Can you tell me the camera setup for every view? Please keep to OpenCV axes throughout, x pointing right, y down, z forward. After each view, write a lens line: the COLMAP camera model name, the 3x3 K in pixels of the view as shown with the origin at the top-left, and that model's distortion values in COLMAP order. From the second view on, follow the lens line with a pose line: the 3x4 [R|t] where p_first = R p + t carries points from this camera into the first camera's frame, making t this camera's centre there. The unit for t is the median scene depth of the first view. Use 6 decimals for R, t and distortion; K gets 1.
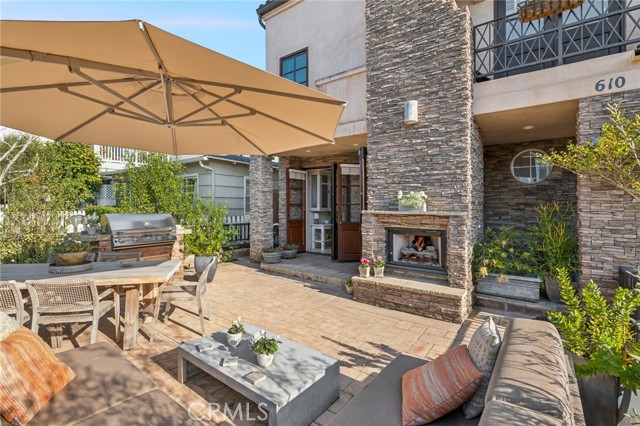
lens RADIAL K [[291.9, 0, 319.2], [0, 291.9, 210.4], [0, 0, 1]] dist [-0.003600, -0.000825]
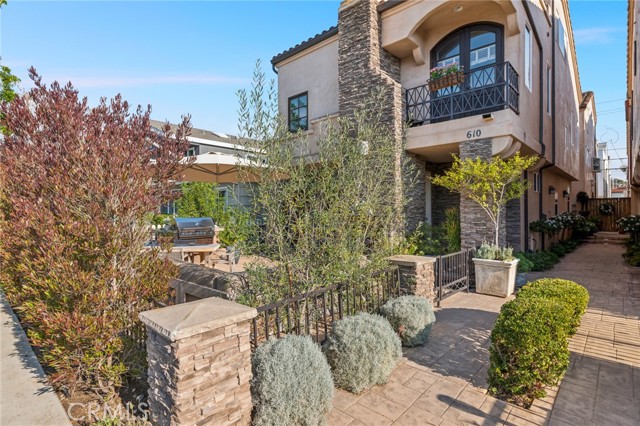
lens RADIAL K [[338.9, 0, 319.4], [0, 338.9, 208.5], [0, 0, 1]] dist [-0.002917, 0.000124]
pose [[0.993100, -0.011221, -0.116734, 0.271190], [0.007997, 0.999575, -0.028048, 0.020621], [0.116999, 0.026921, 0.992767, -0.728693]]
